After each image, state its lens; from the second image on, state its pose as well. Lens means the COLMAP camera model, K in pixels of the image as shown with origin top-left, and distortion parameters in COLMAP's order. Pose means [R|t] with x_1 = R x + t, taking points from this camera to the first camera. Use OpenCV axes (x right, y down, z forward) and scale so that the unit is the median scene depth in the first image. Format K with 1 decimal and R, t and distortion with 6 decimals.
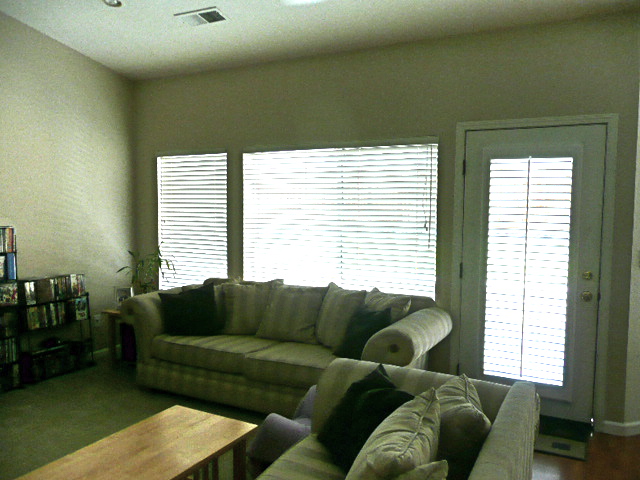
lens RADIAL K [[545.3, 0, 323.1], [0, 545.3, 238.4], [0, 0, 1]] dist [-0.033295, 0.051300]
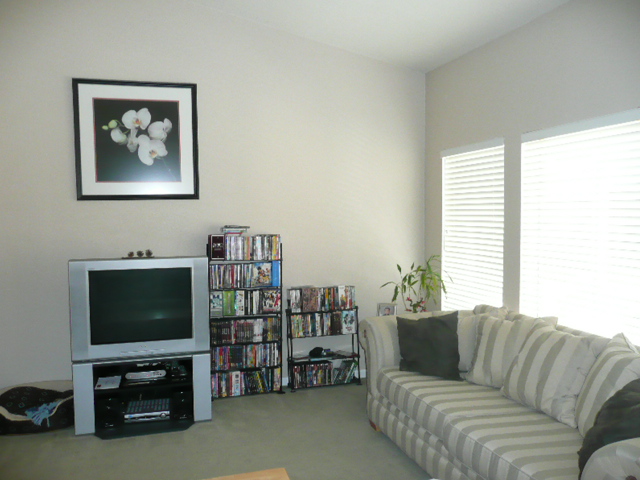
lens RADIAL K [[545.3, 0, 322.2], [0, 545.3, 238.8], [0, 0, 1]] dist [-0.033295, 0.051300]
pose [[0.708559, 0.024981, -0.705209, 0.199575], [-0.032214, 0.999476, 0.003039, -0.018888], [0.704916, 0.020564, 0.708993, 0.294278]]
